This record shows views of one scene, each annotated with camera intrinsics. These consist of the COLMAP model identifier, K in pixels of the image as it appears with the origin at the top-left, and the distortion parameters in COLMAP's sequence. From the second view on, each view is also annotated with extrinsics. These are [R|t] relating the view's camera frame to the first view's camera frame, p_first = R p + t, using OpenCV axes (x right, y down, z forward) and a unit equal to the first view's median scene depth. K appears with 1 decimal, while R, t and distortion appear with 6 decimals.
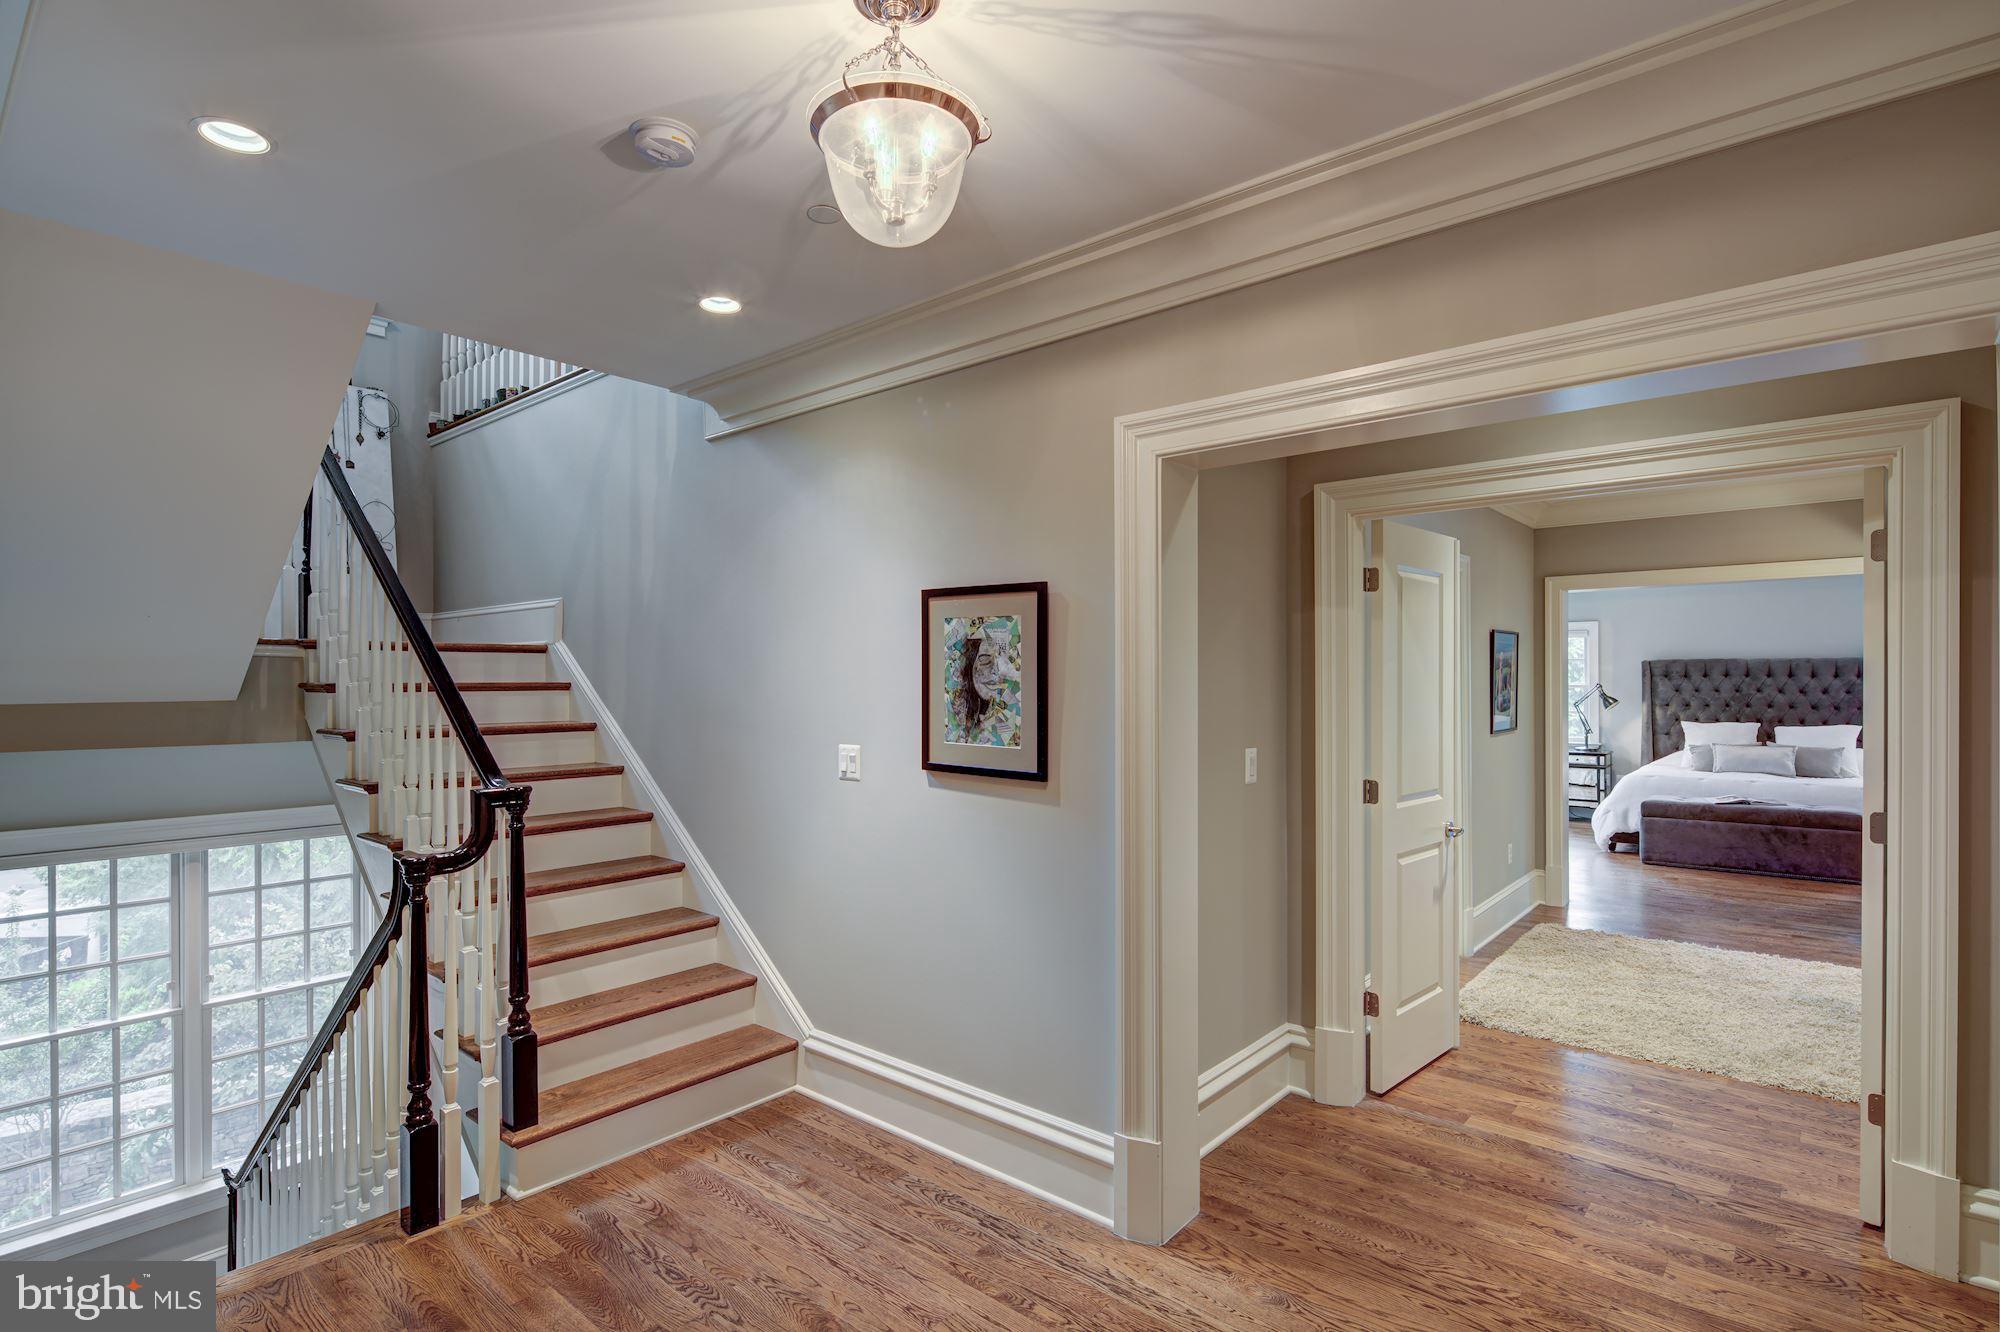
lens RADIAL K [[984.0, 0, 965.3], [0, 984.0, 688.0], [0, 0, 1]] dist [0.000332, -0.000407]
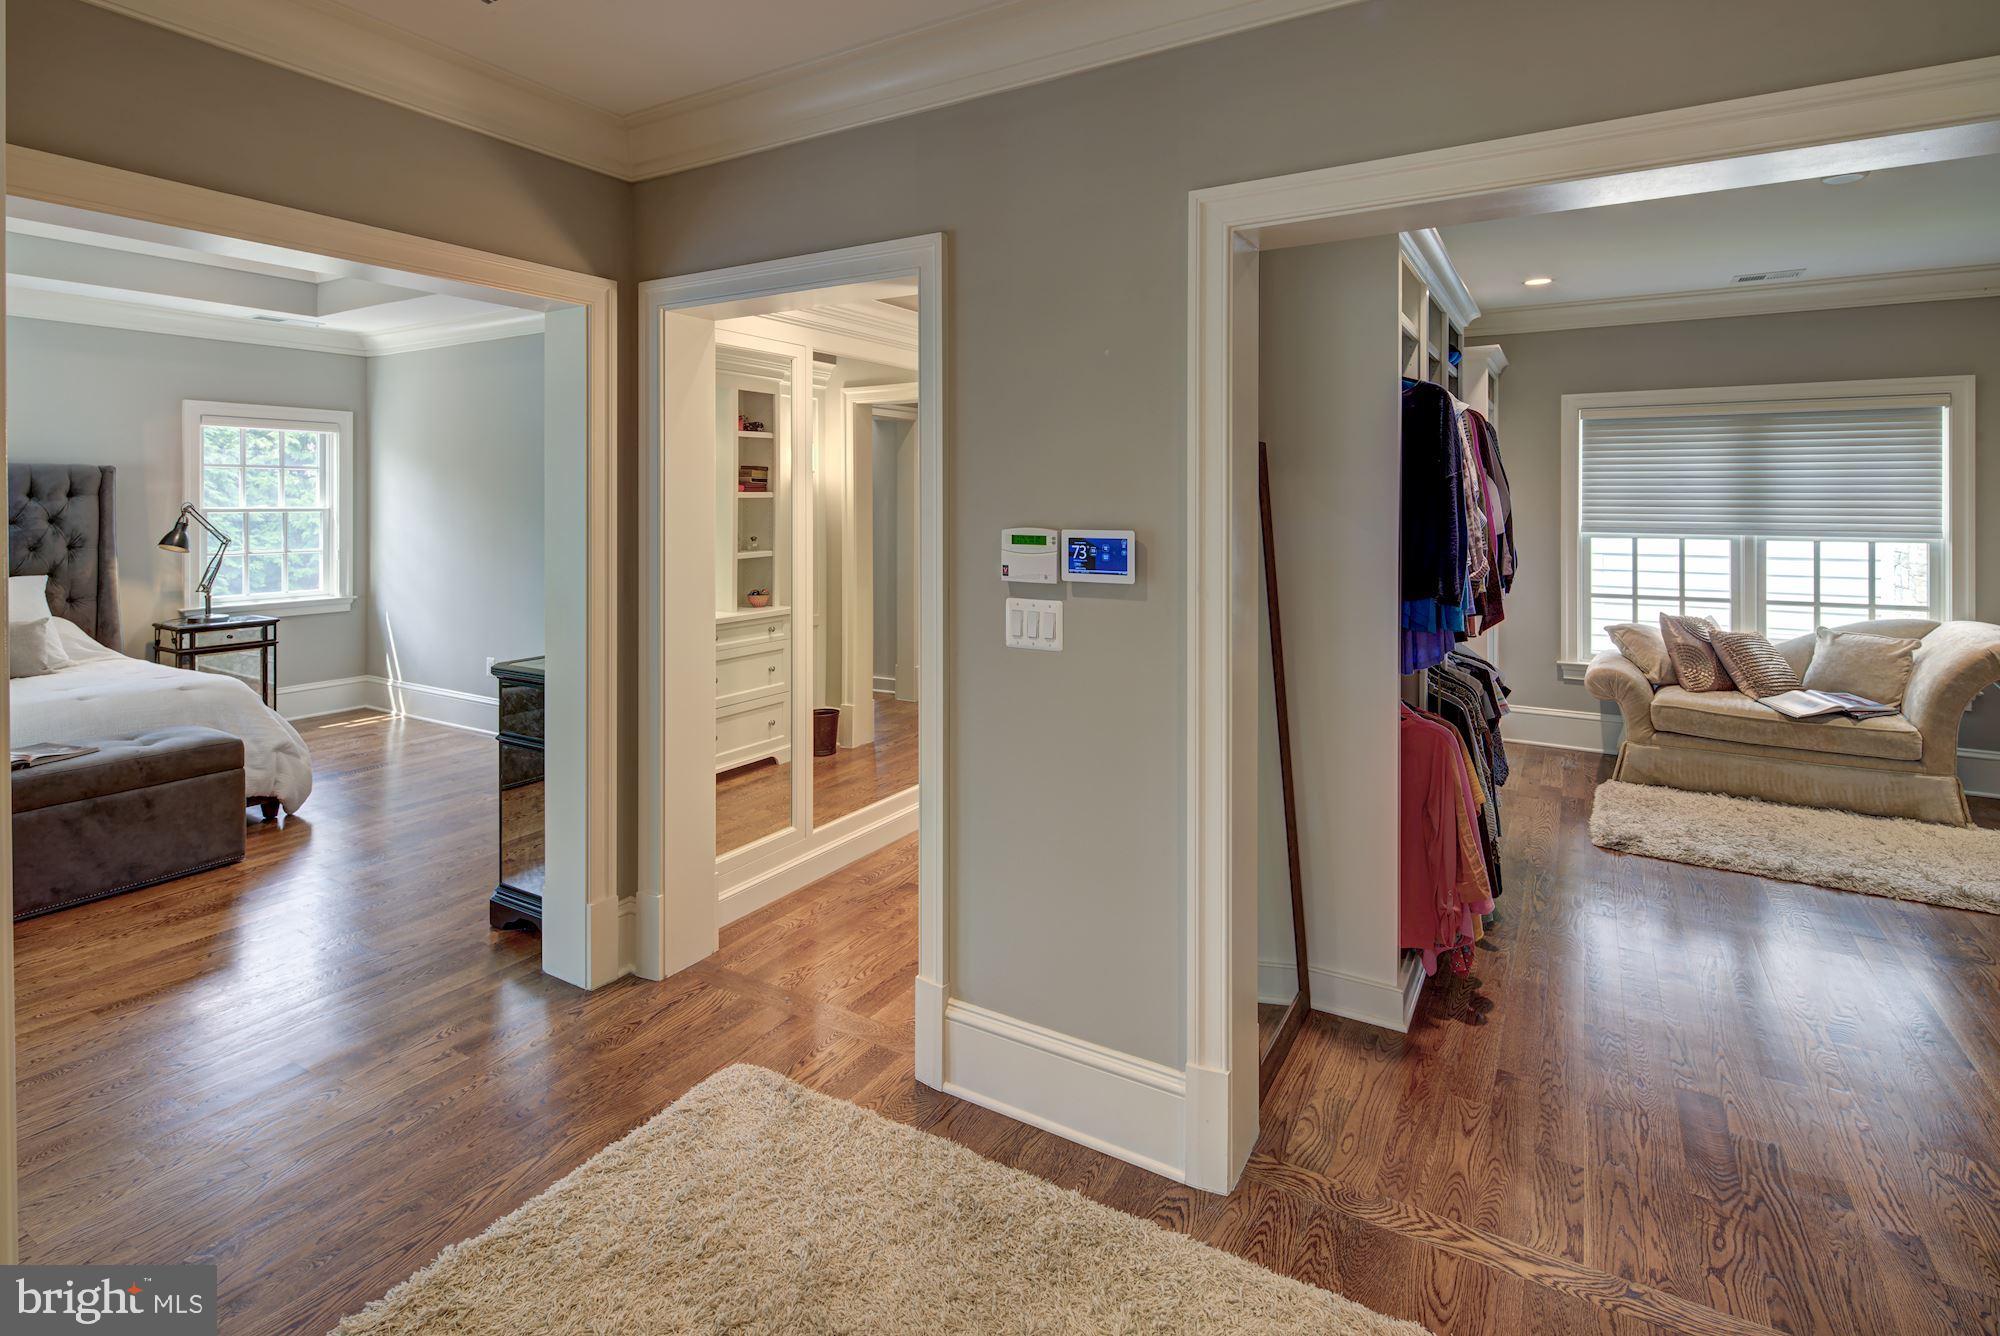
lens RADIAL K [[979.7, 0, 984.9], [0, 979.7, 499.9], [0, 0, 1]] dist [0.000777, -0.000167]
pose [[-0.181213, 0.003402, 0.983438, 0.221674], [0.006339, 0.999977, -0.002291, -0.004005], [-0.983423, 0.005819, -0.181230, 0.550175]]
